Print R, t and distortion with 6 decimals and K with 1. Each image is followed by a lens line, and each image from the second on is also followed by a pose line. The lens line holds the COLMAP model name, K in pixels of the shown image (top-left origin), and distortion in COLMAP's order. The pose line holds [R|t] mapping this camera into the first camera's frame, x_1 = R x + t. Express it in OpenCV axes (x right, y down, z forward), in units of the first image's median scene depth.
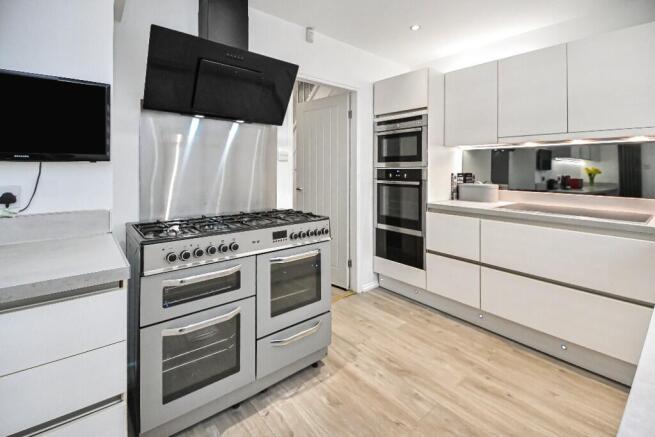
lens RADIAL K [[300.3, 0, 330.5], [0, 300.3, 167.6], [0, 0, 1]] dist [0.020678, -0.000563]
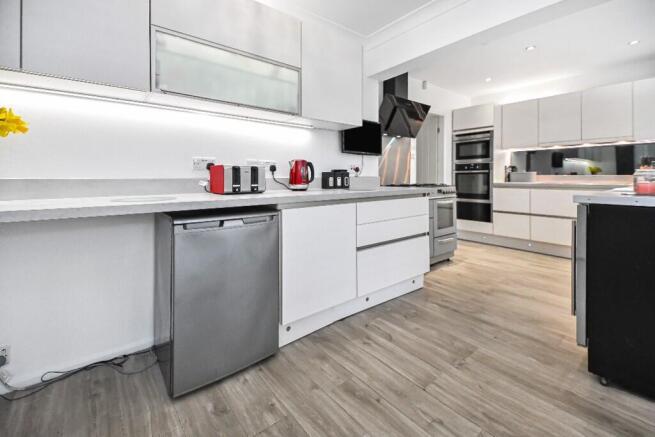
lens RADIAL K [[286.0, 0, 326.8], [0, 286.0, 177.3], [0, 0, 1]] dist [0.022018, 0.000033]
pose [[0.999448, -0.010021, -0.031666, -0.556174], [0.010208, 0.999931, 0.005729, 0.067954], [0.031606, -0.006049, 0.999482, -0.636026]]
